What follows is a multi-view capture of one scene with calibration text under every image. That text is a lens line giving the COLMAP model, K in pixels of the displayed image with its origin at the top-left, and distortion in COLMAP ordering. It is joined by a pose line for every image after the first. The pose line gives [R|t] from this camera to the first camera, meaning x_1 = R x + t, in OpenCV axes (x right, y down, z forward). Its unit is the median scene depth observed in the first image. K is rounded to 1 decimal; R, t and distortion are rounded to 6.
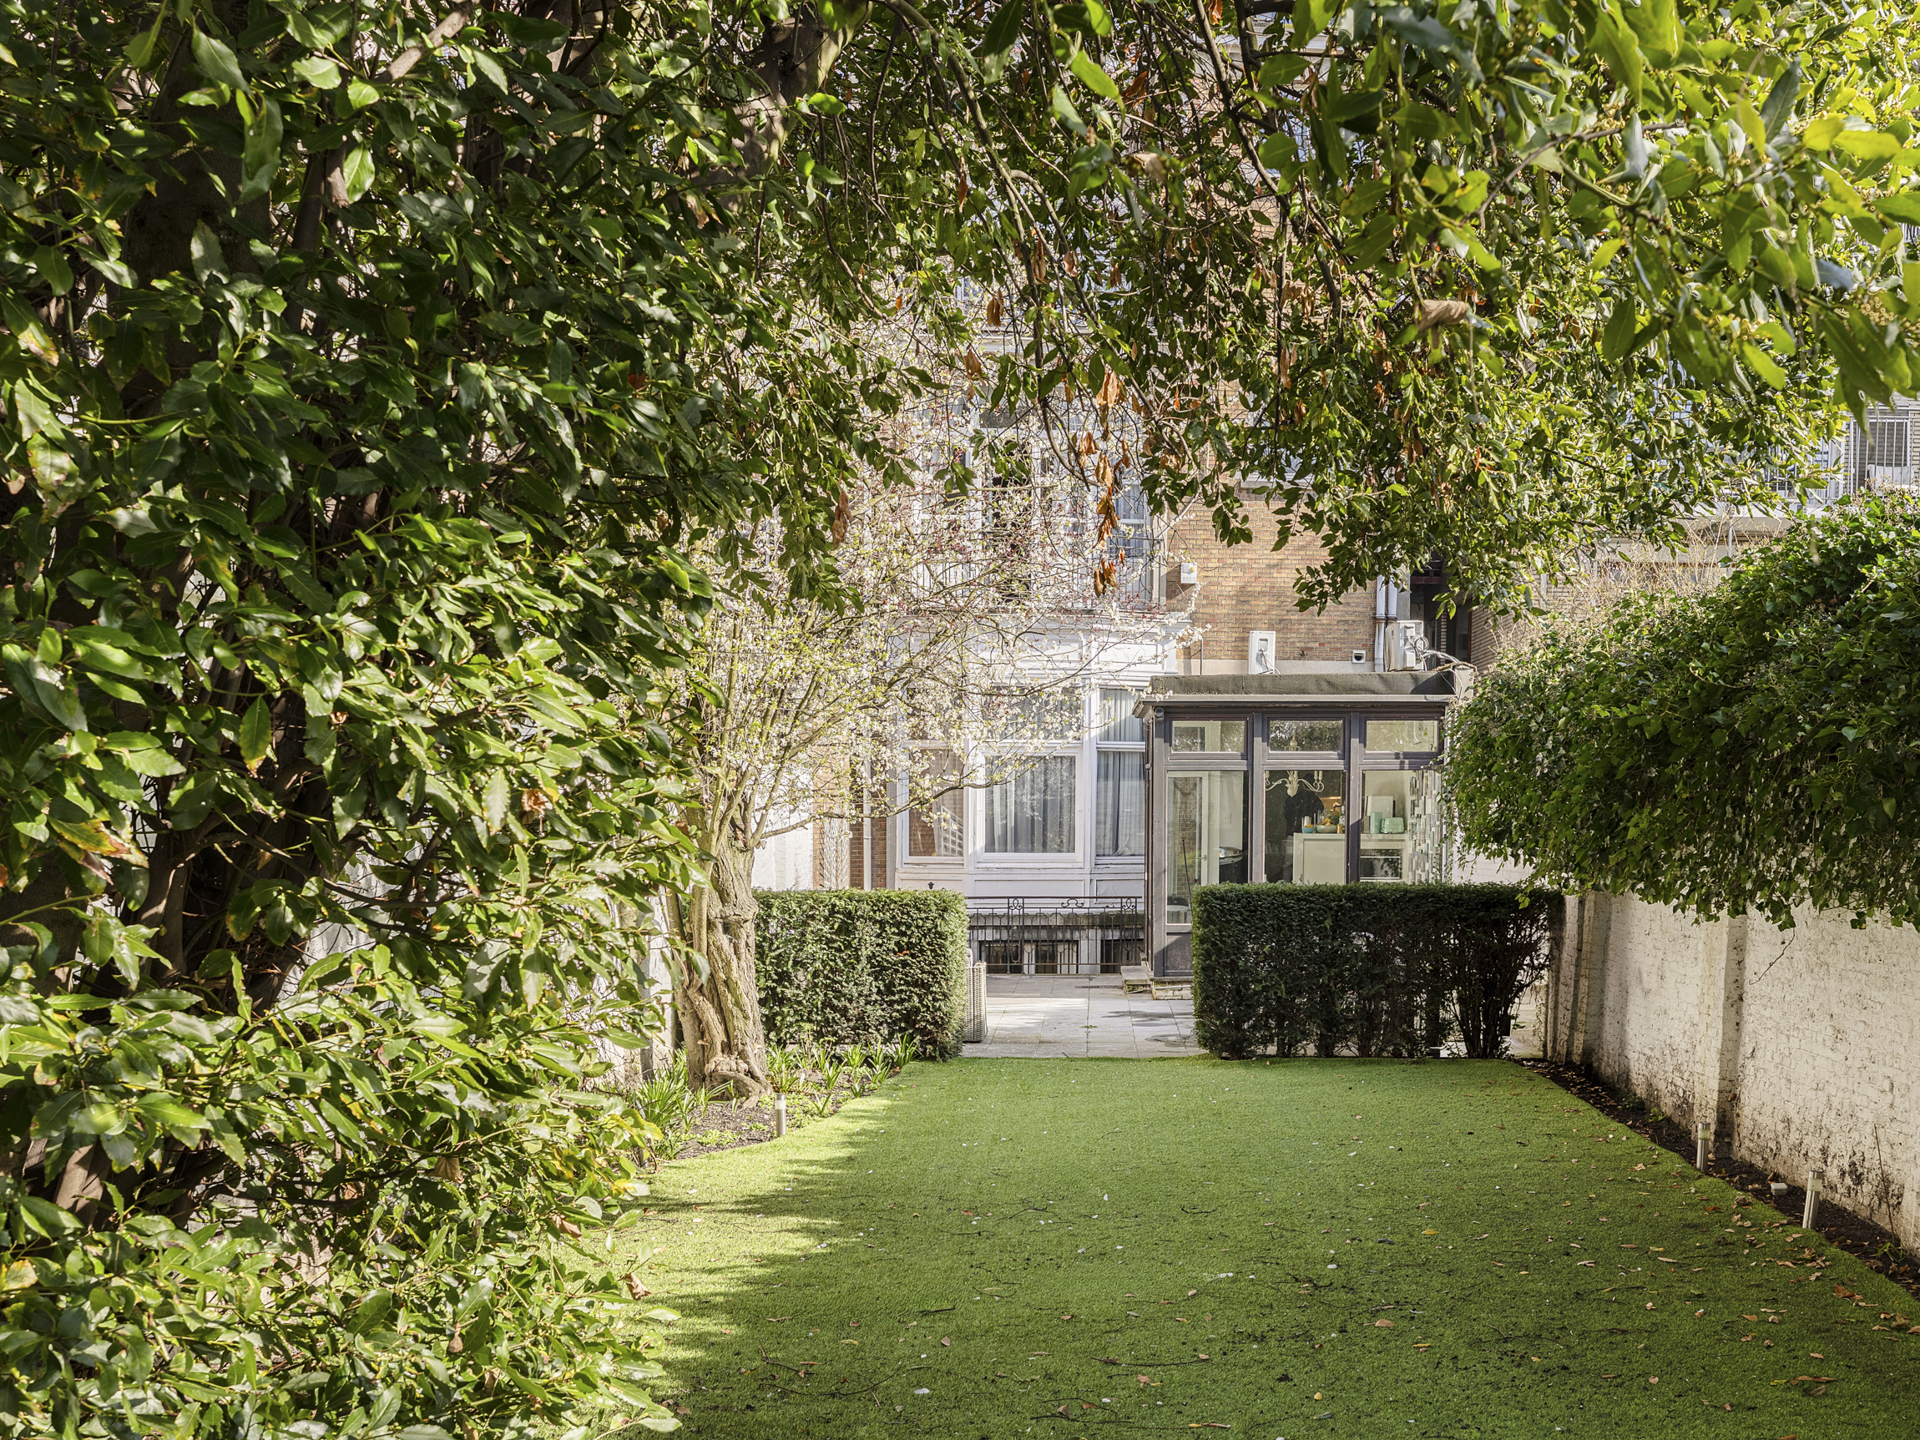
lens RADIAL K [[1879.8, 0, 960.0], [0, 1879.8, 720.0], [0, 0, 1]] dist [0.009494, 0.006315]
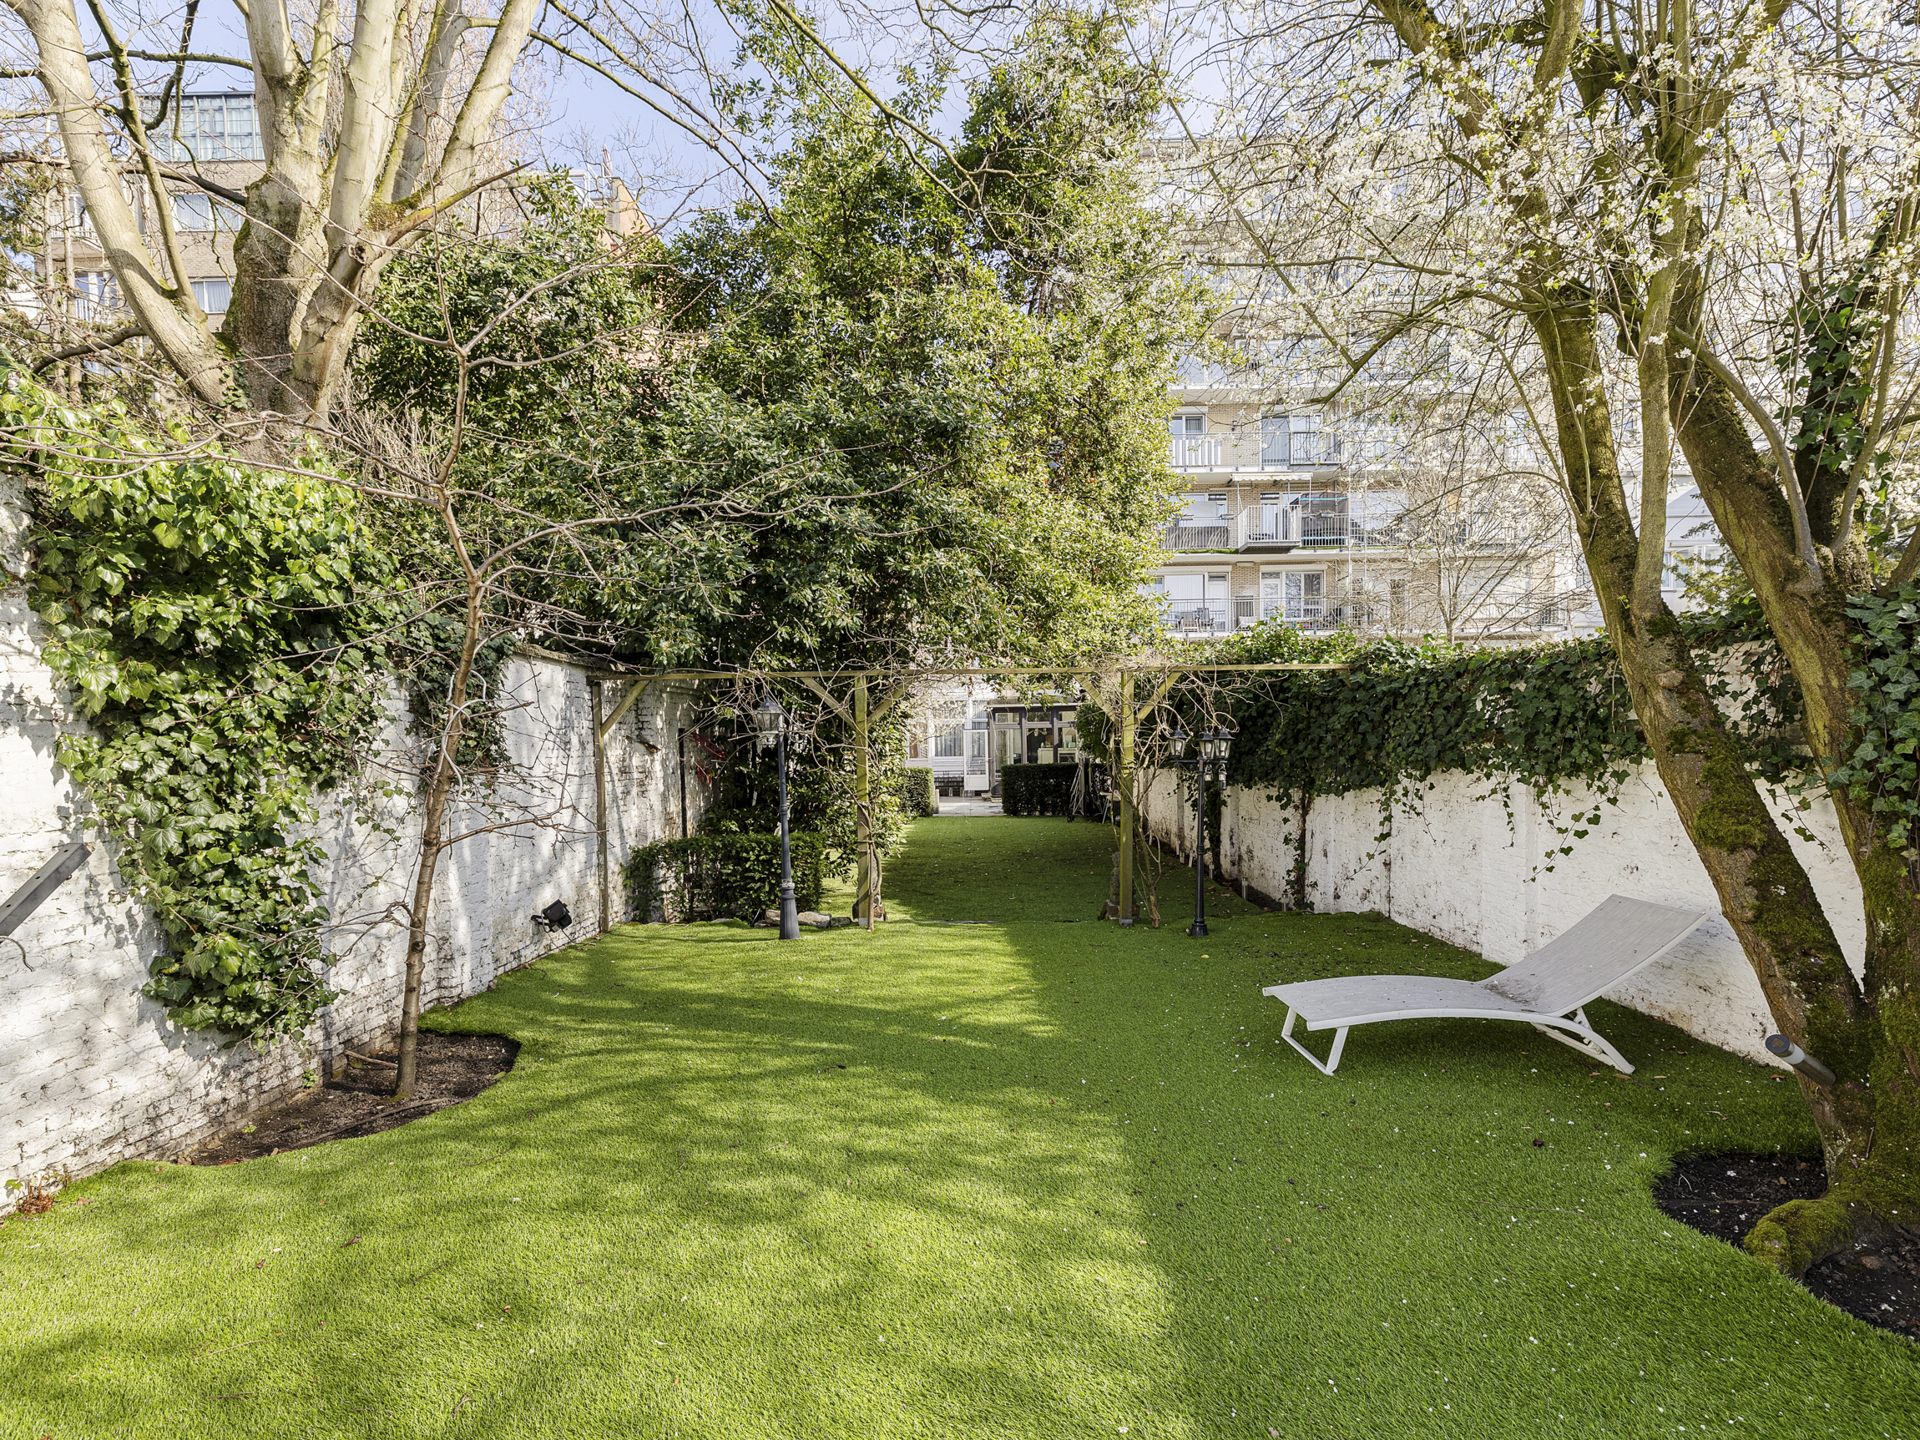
lens RADIAL K [[806.8, 0, 960.0], [0, 806.8, 720.0], [0, 0, 1]] dist [-0.000092, -0.000003]
pose [[0.998152, -0.013840, 0.059166, -0.025068], [0.012540, 0.999673, 0.022278, -0.018358], [-0.059455, -0.021495, 0.998000, -0.317575]]
